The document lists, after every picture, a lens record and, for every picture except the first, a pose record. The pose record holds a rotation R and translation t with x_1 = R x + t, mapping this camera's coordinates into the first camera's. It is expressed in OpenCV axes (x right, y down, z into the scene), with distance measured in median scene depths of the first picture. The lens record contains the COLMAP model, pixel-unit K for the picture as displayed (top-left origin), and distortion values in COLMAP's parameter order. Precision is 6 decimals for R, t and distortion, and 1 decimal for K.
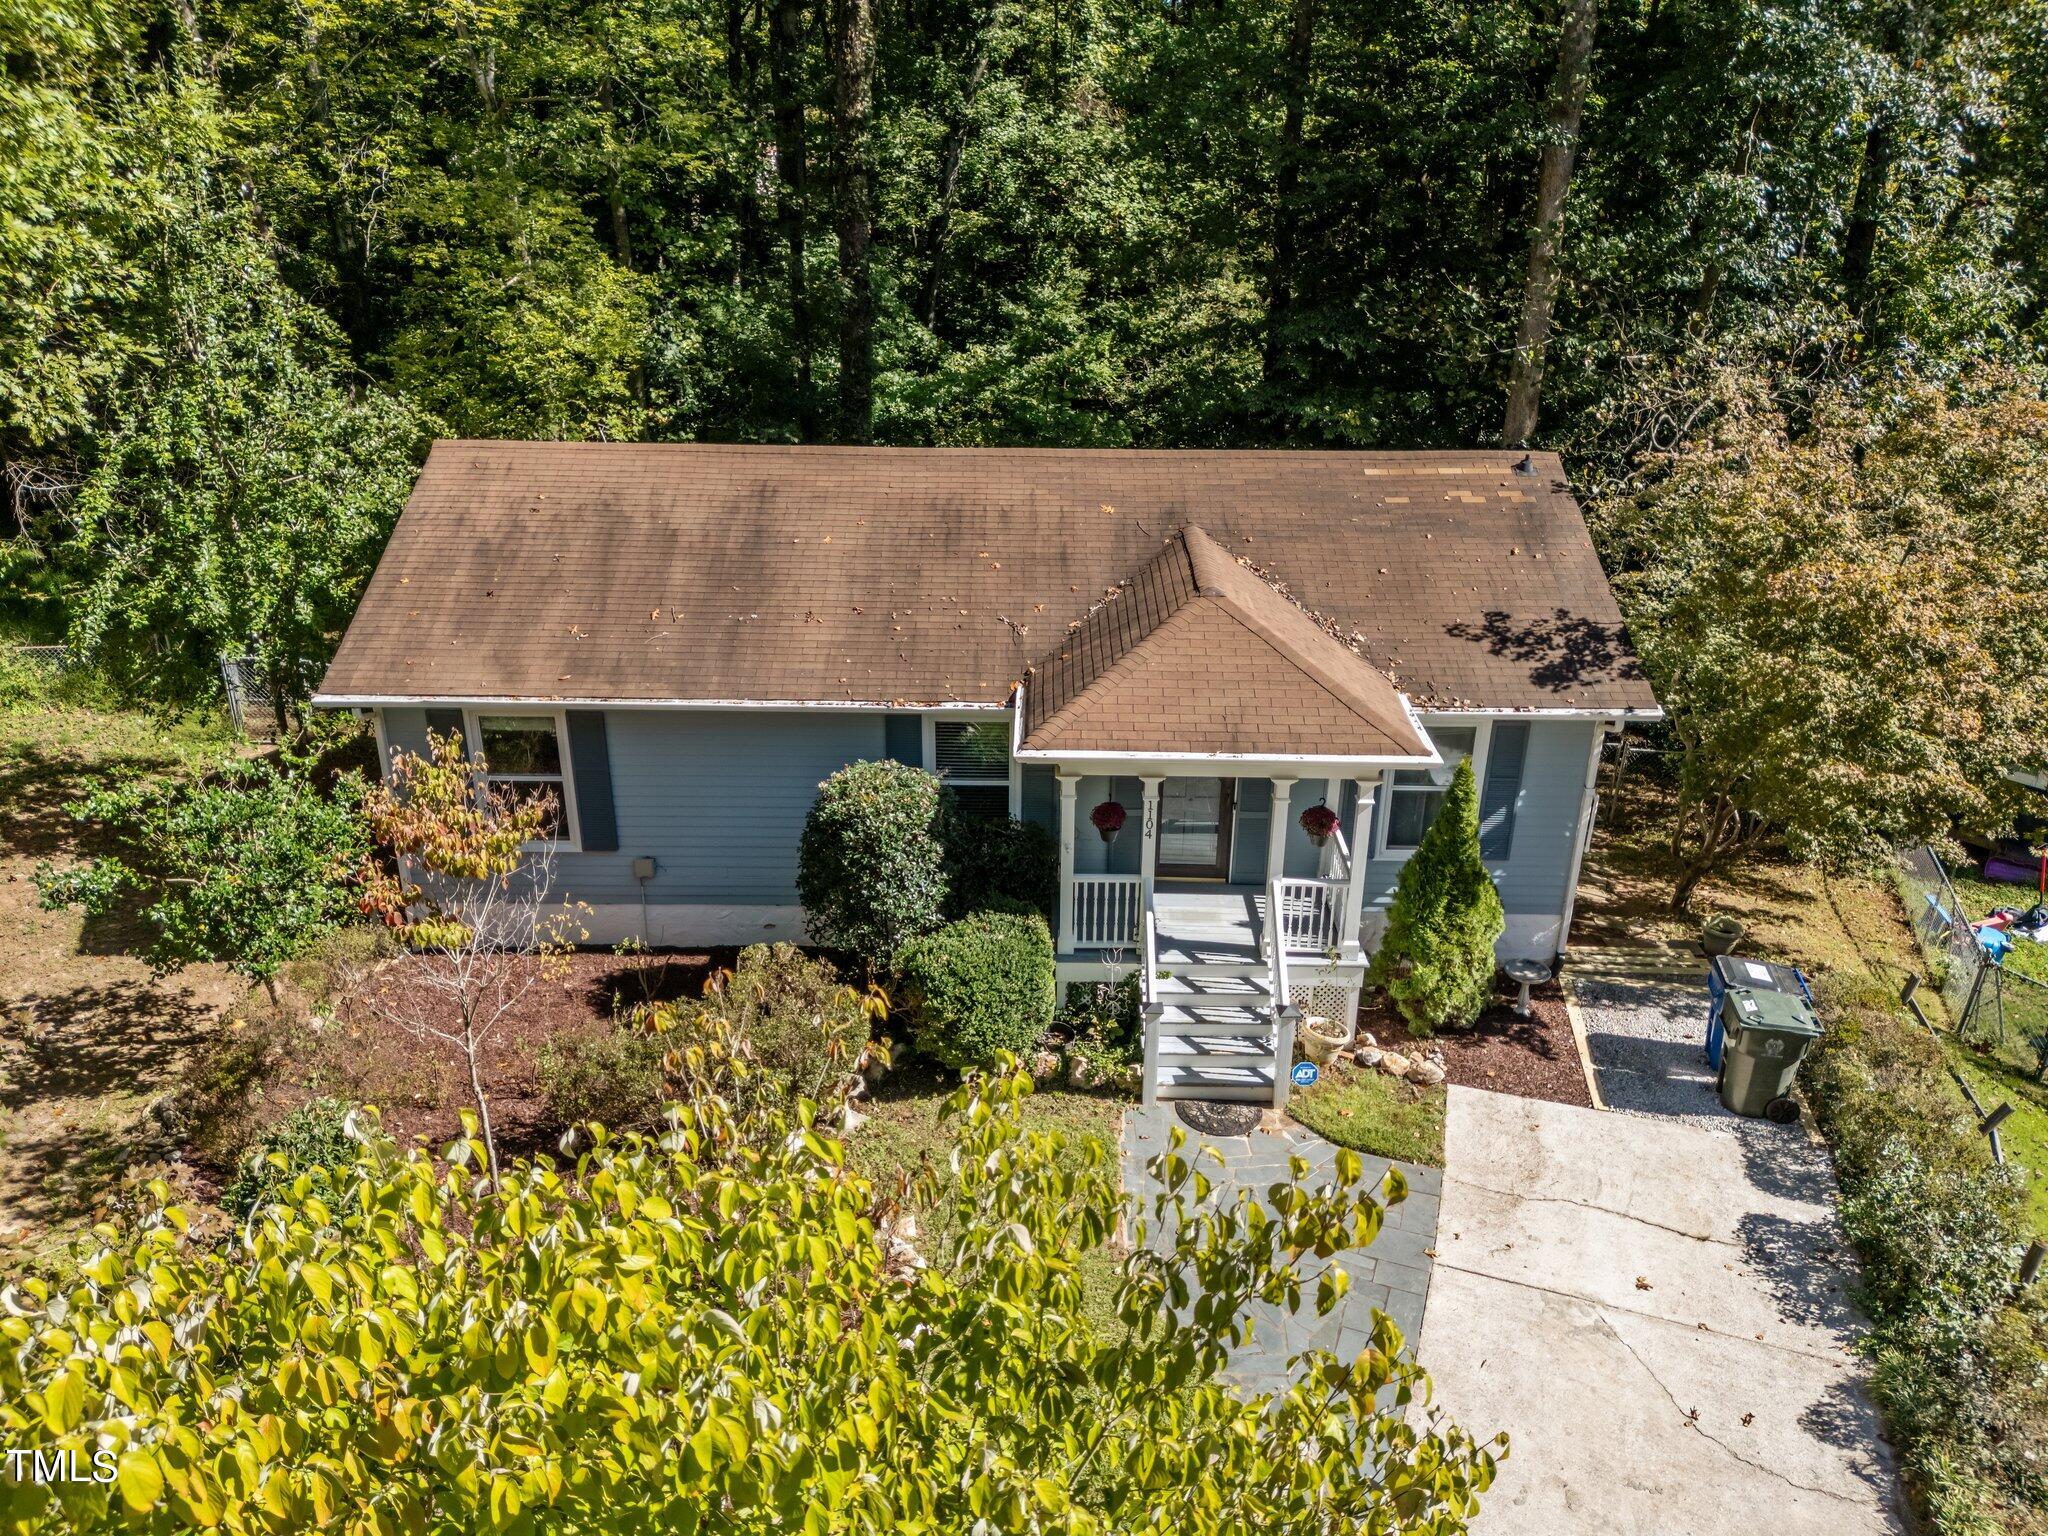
lens RADIAL K [[1507.4, 0, 1024.0], [0, 1507.4, 768.0], [0, 0, 1]] dist [0.053414, -0.000312]
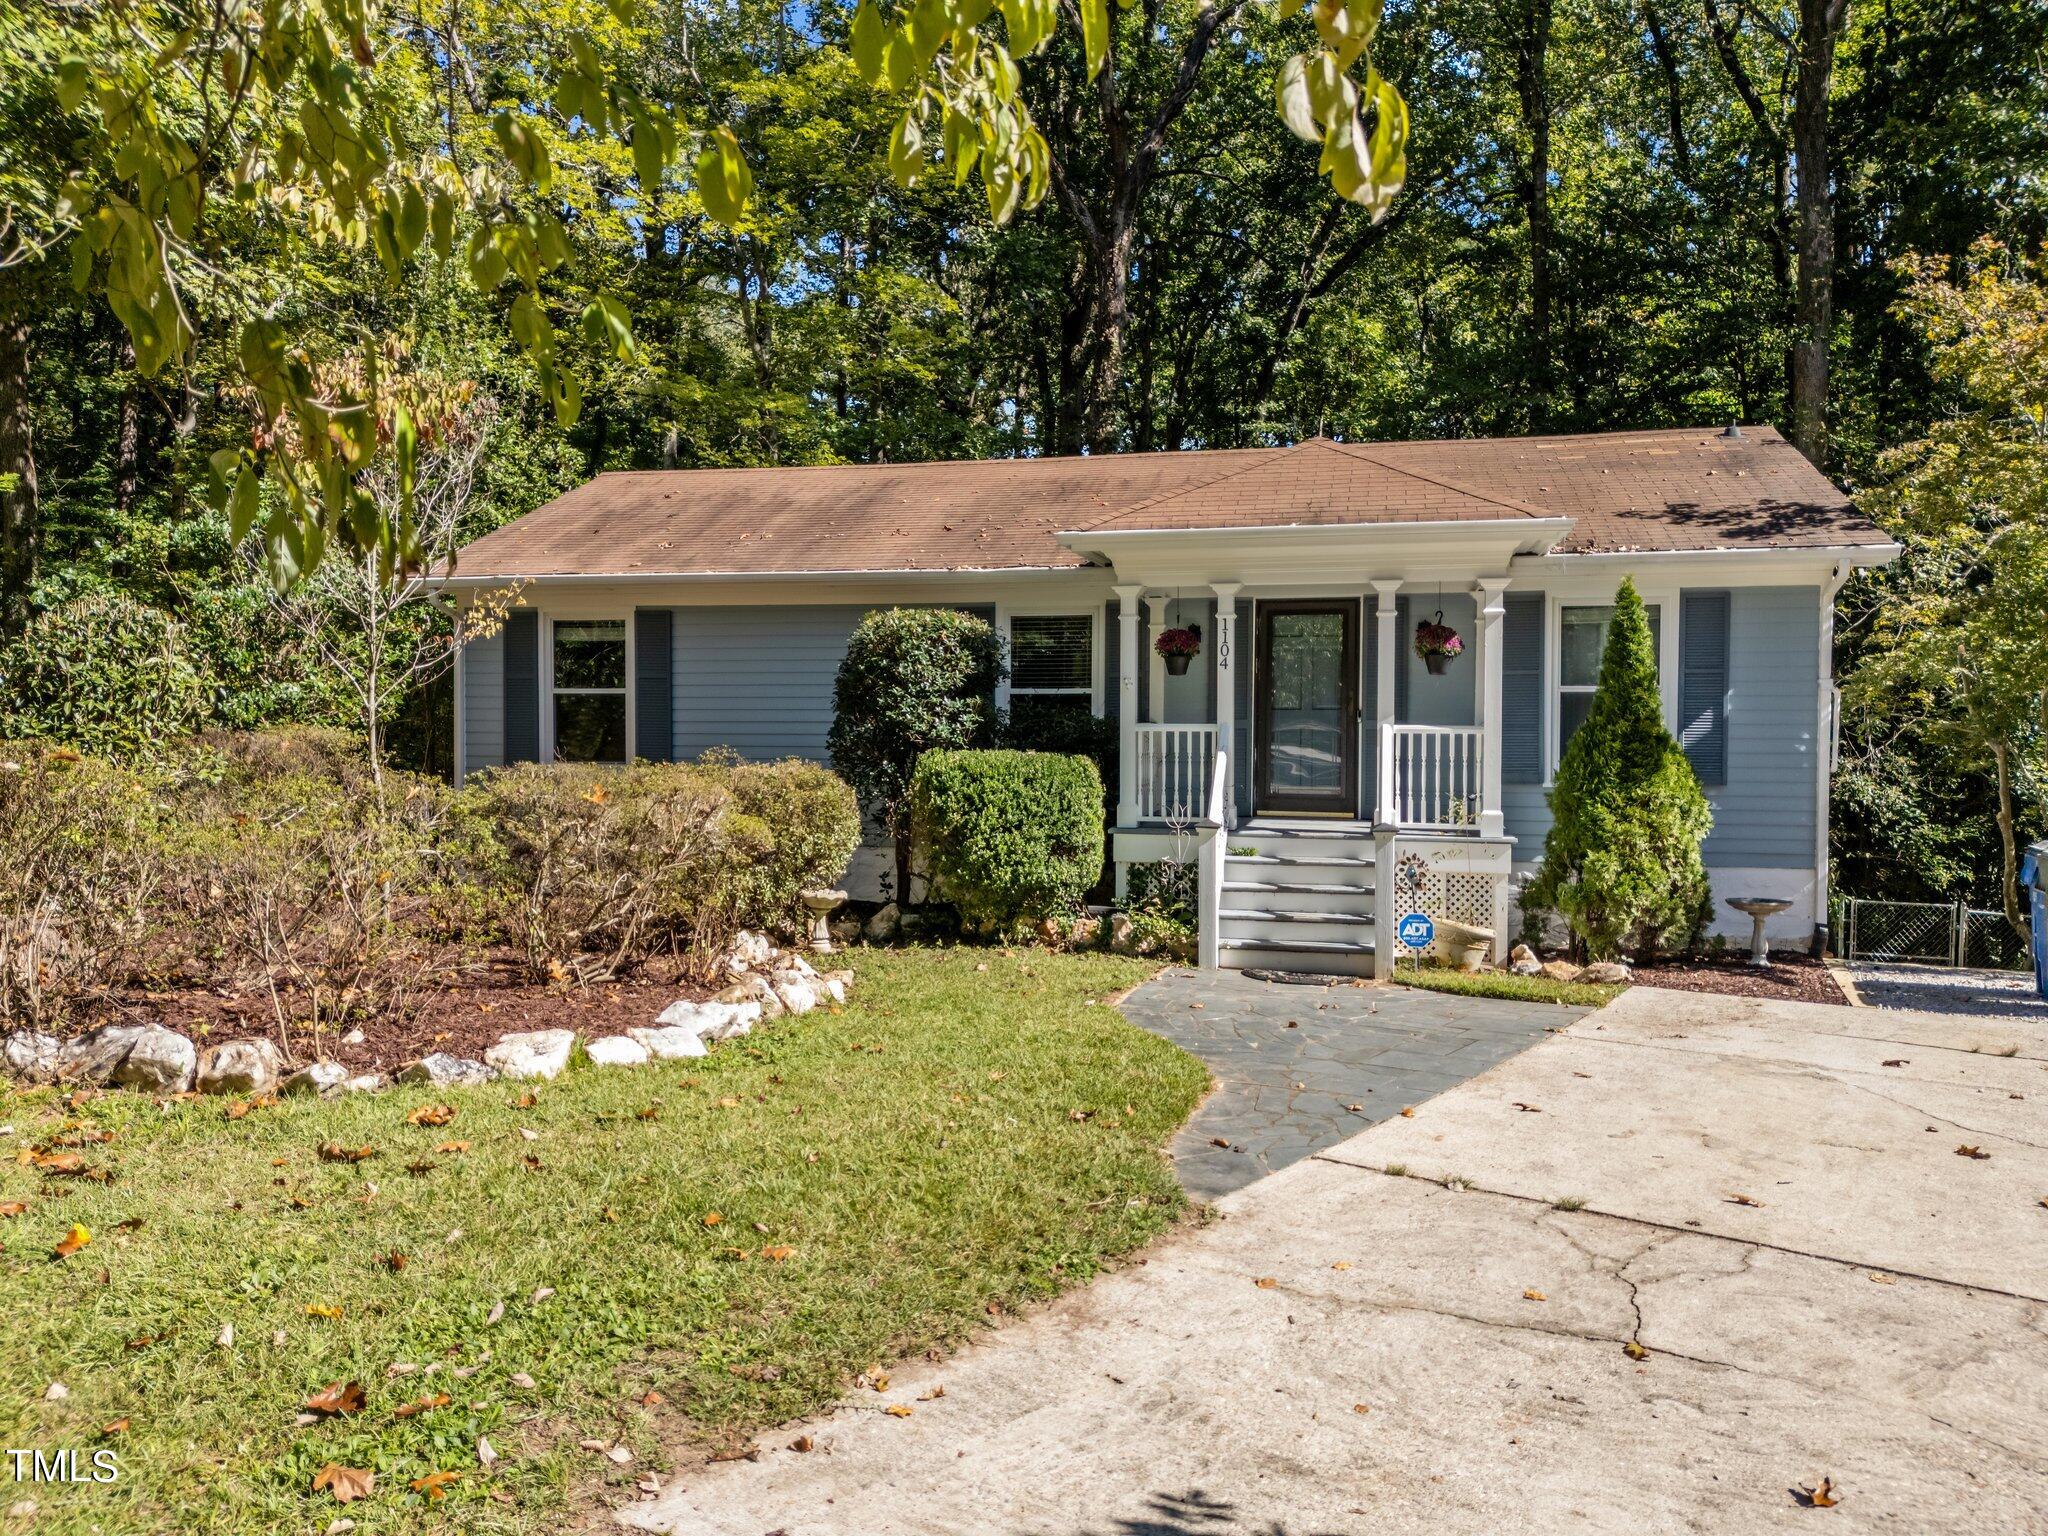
lens RADIAL K [[1507.4, 0, 1024.0], [0, 1507.4, 768.0], [0, 0, 1]] dist [0.053414, -0.000312]
pose [[0.974282, 0.002211, -0.225320, 0.160512], [-0.089076, 0.922281, -0.376116, 0.415059], [0.206977, 0.386514, 0.898759, 0.246555]]
